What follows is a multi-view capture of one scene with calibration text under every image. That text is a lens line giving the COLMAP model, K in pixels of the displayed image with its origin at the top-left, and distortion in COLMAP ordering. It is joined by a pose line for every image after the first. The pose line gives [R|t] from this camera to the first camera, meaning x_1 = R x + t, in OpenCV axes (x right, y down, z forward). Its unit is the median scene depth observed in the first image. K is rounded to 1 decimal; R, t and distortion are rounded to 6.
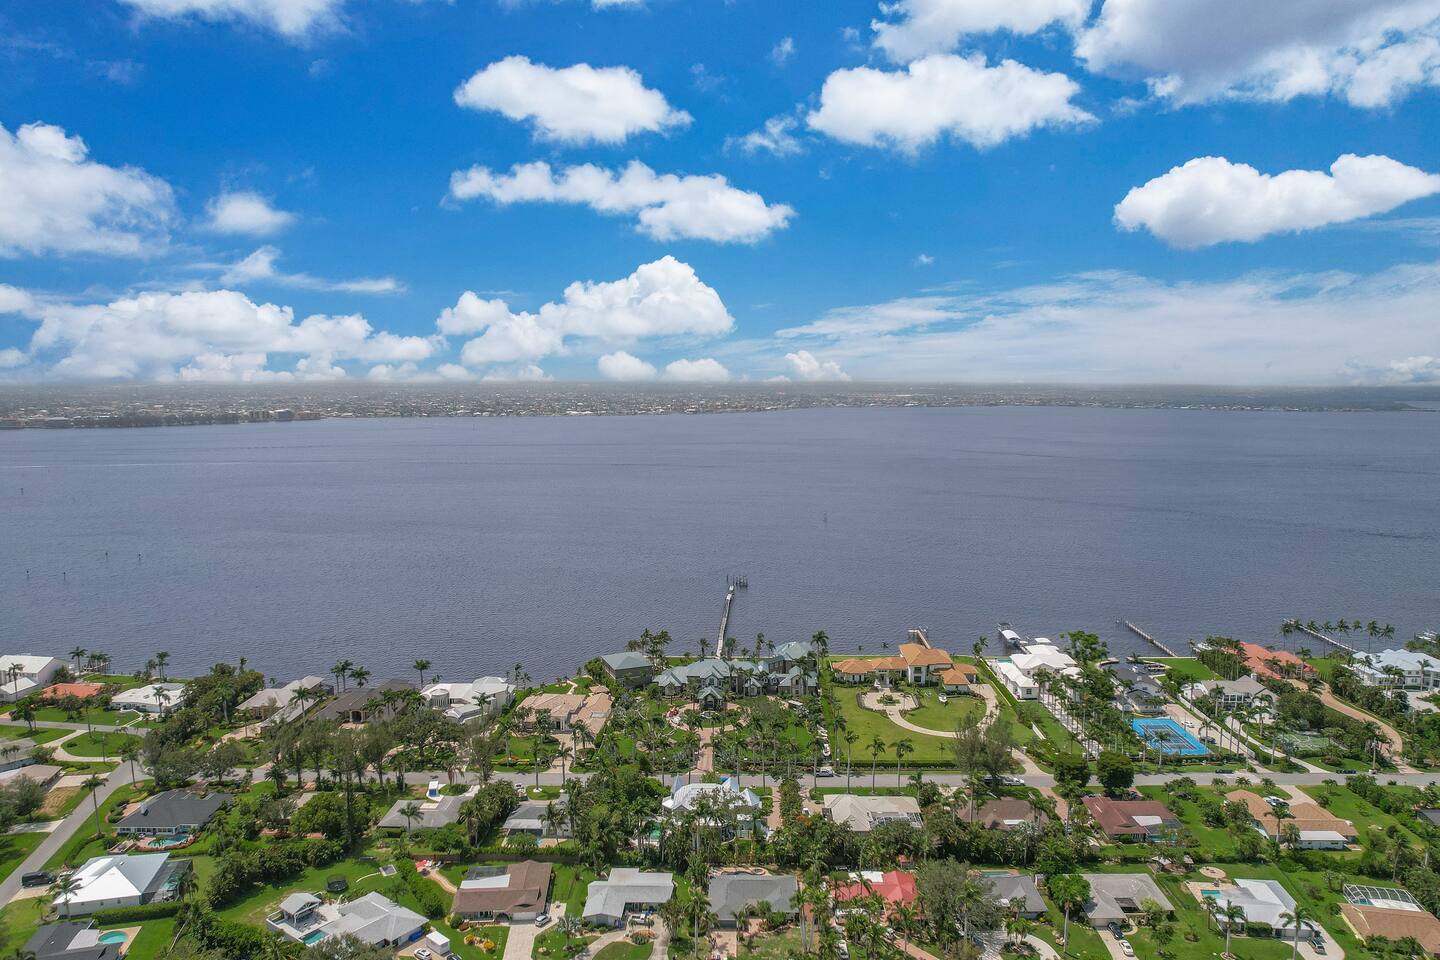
lens RADIAL K [[662.0, 0, 719.1], [0, 662.0, 461.2], [0, 0, 1]] dist [-0.000153, 0.000086]
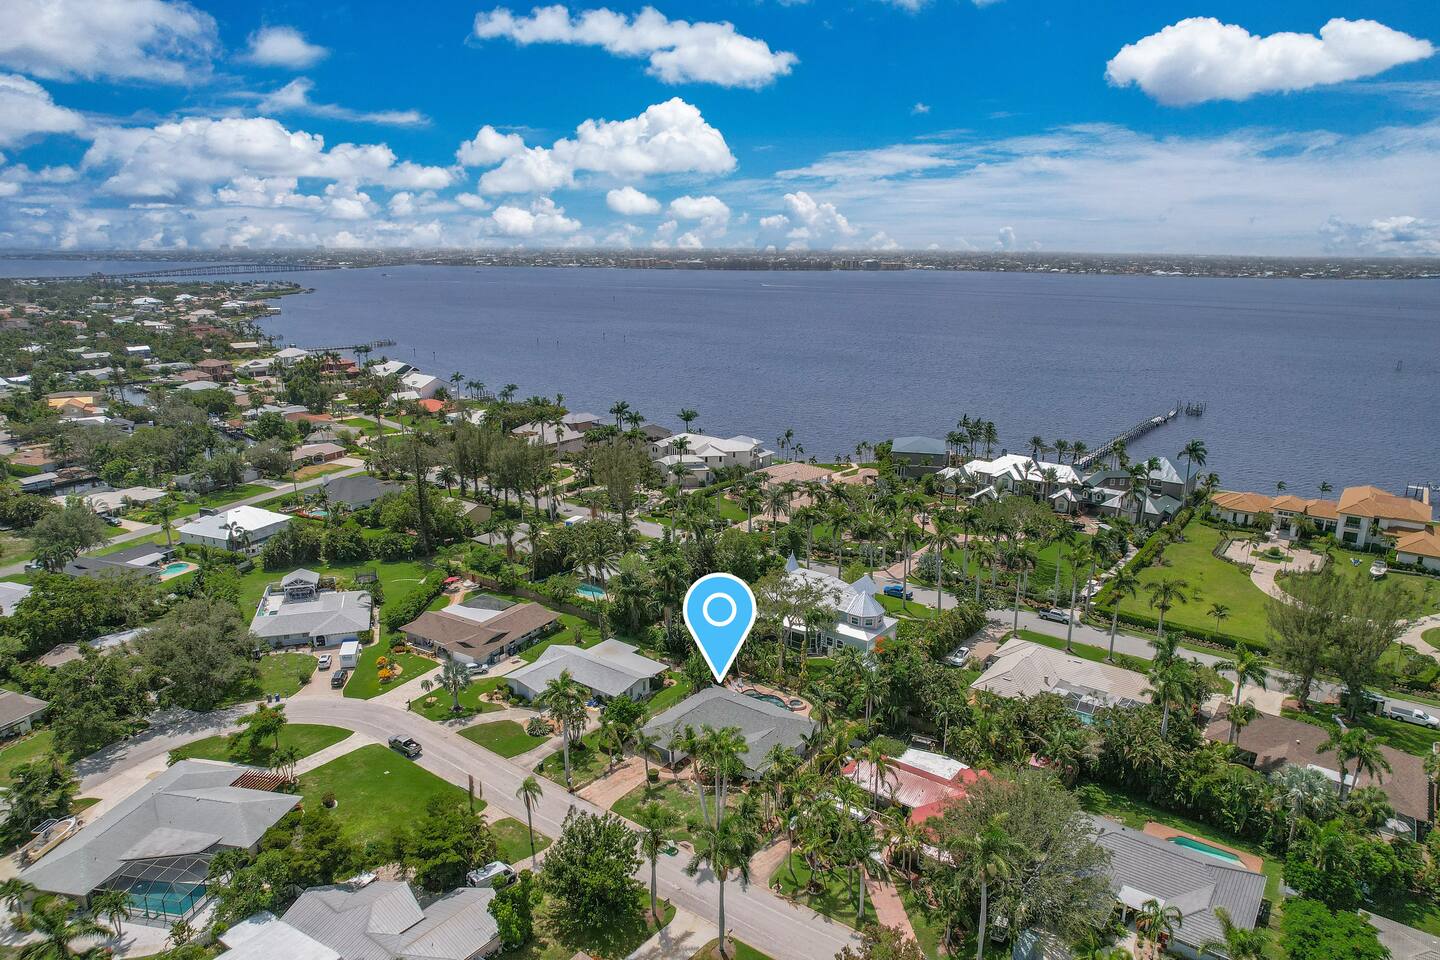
lens RADIAL K [[662.0, 0, 719.1], [0, 662.0, 461.2], [0, 0, 1]] dist [-0.000153, 0.000086]
pose [[0.999249, 0.036937, 0.011747, 0.000108], [-0.038712, 0.966216, 0.254812, -0.020485], [-0.001938, -0.255075, 0.966919, -0.156188]]
